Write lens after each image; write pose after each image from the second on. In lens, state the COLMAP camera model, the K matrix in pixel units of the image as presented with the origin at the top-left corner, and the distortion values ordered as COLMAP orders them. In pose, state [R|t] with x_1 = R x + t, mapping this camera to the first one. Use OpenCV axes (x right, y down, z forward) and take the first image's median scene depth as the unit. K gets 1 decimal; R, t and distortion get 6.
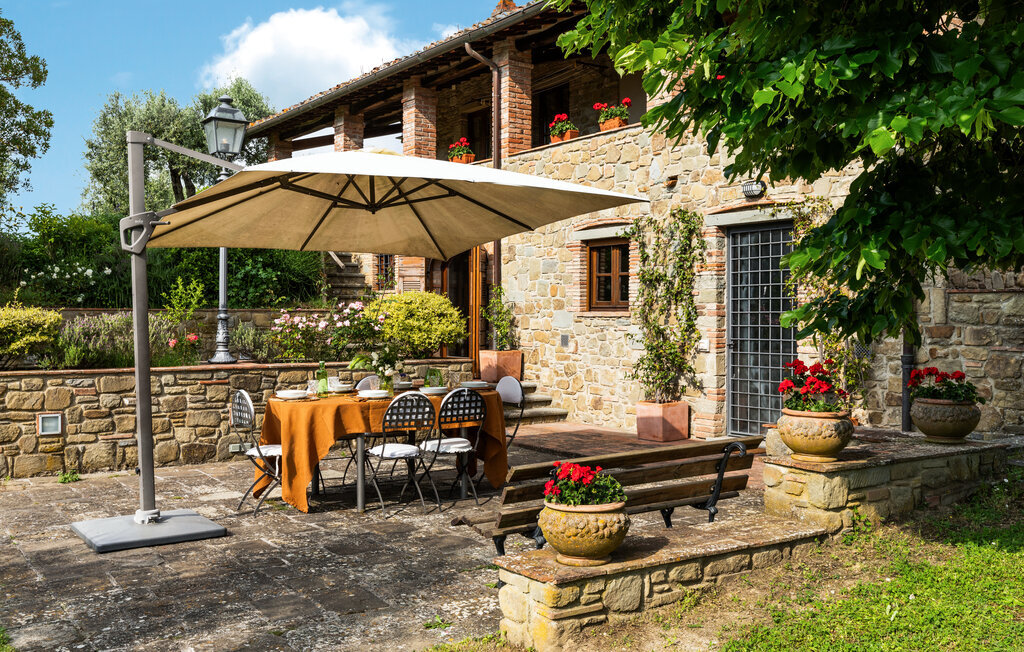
lens RADIAL K [[990.3, 0, 512.0], [0, 990.3, 326.0], [0, 0, 1]] dist [0.003346, -0.000503]
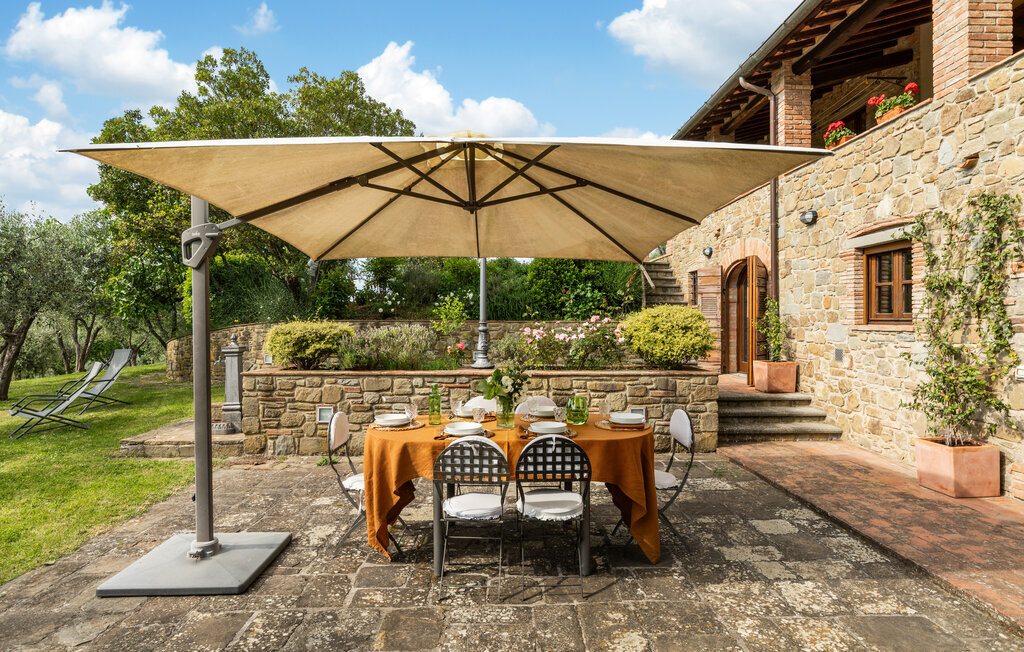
lens RADIAL K [[567.7, 0, 511.9], [0, 567.7, 311.3], [0, 0, 1]] dist [0.003667, -0.000198]
pose [[0.835395, -0.008588, -0.549583, 0.102452], [-0.007911, 0.999586, -0.027645, -0.010886], [0.549594, 0.027443, 0.834981, 0.414854]]
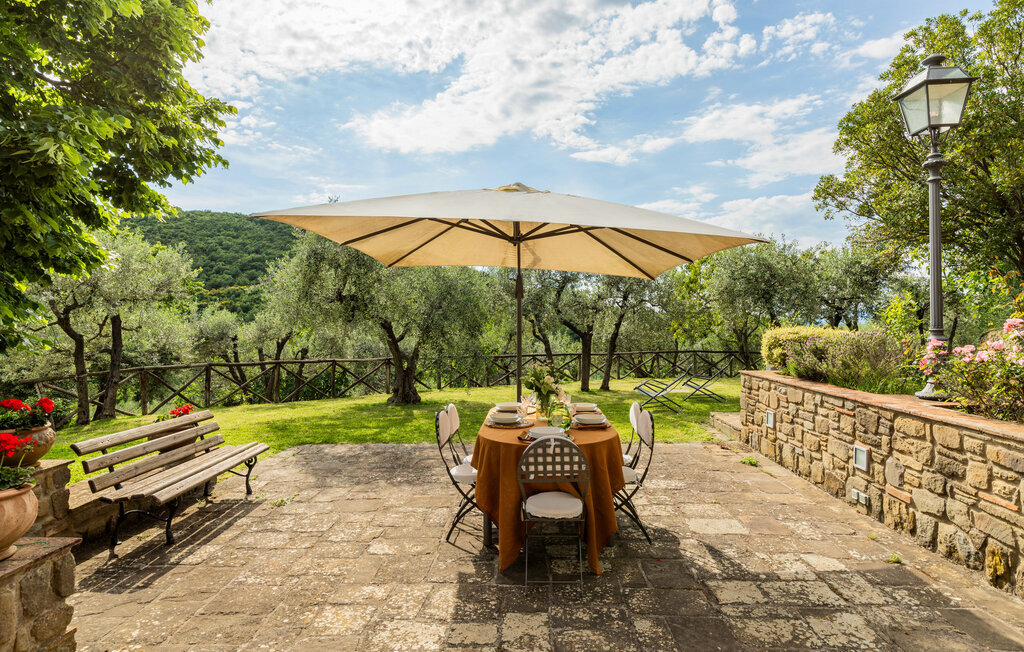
lens RADIAL K [[567.7, 0, 511.9], [0, 567.7, 311.3], [0, 0, 1]] dist [0.003667, -0.000198]
pose [[-0.595905, -0.007345, -0.803021, 0.249142], [-0.000888, 0.999964, -0.008488, -0.024809], [0.803054, -0.004345, -0.595890, 0.921862]]
